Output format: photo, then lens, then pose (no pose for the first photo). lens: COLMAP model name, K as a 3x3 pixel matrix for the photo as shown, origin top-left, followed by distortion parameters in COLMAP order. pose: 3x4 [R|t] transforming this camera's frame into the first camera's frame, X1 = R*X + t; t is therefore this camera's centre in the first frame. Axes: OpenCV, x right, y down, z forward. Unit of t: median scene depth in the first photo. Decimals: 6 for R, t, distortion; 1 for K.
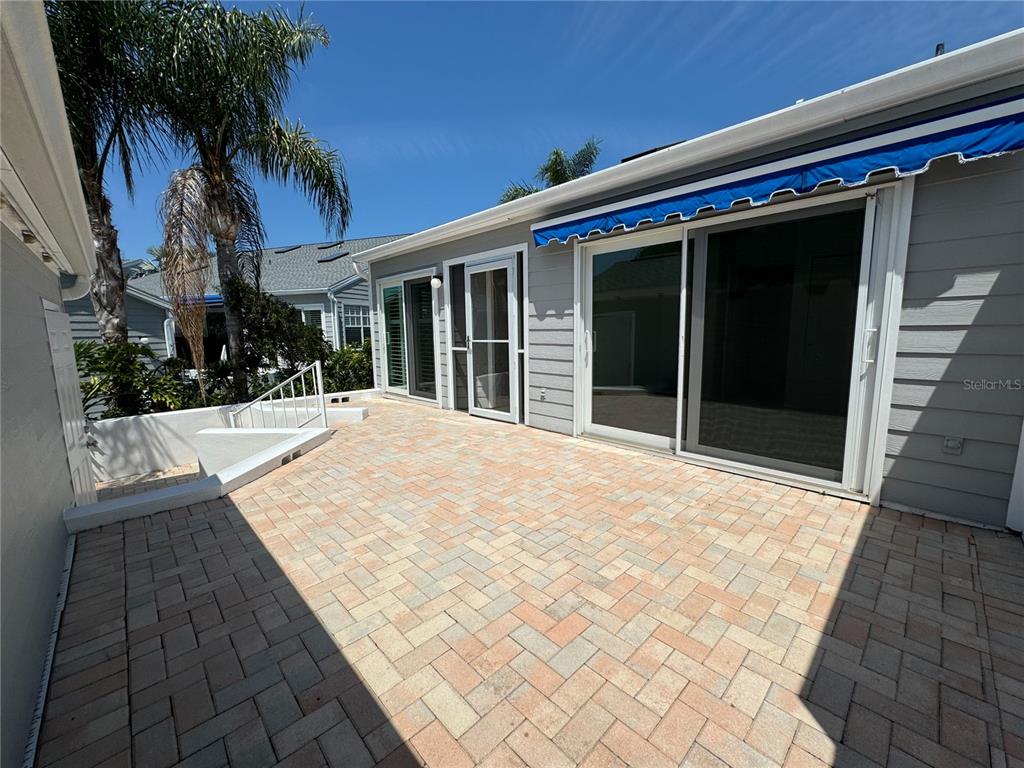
lens RADIAL K [[406.4, 0, 512.0], [0, 406.4, 384.0], [0, 0, 1]] dist [0.001224, 0.000543]
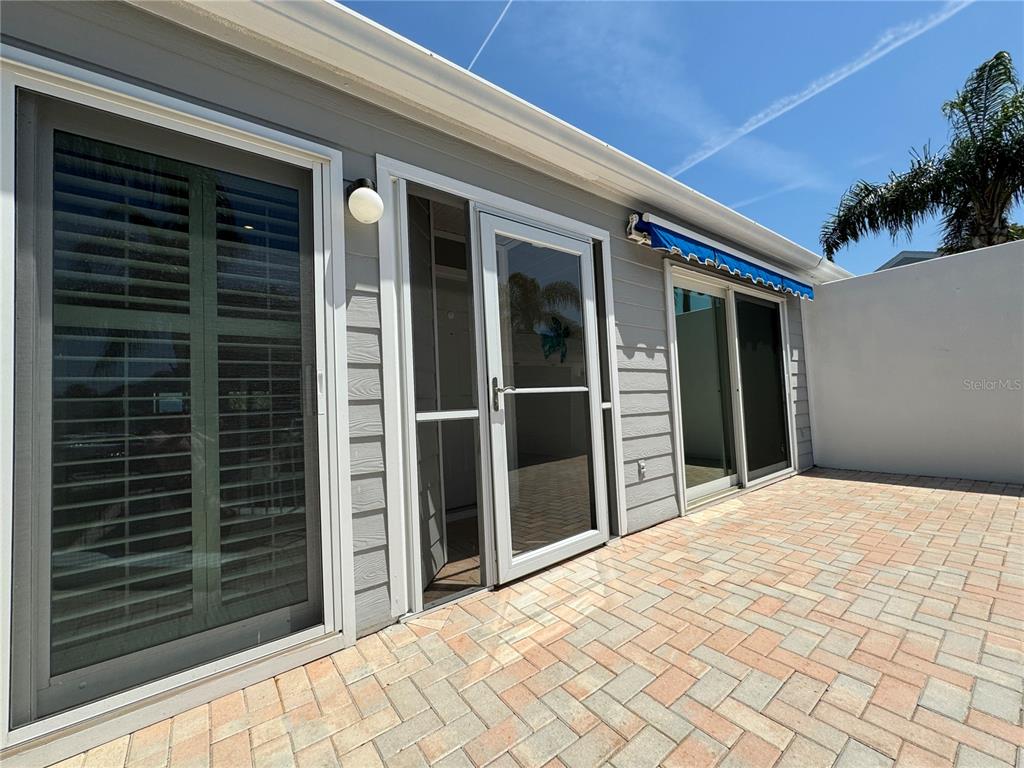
lens RADIAL K [[406.4, 0, 512.0], [0, 406.4, 384.0], [0, 0, 1]] dist [0.001224, 0.000543]
pose [[0.125139, 0.055607, 0.990580, -0.579174], [0.172805, 0.981945, -0.076953, -0.092433], [-0.976974, 0.180807, 0.113271, 1.094981]]
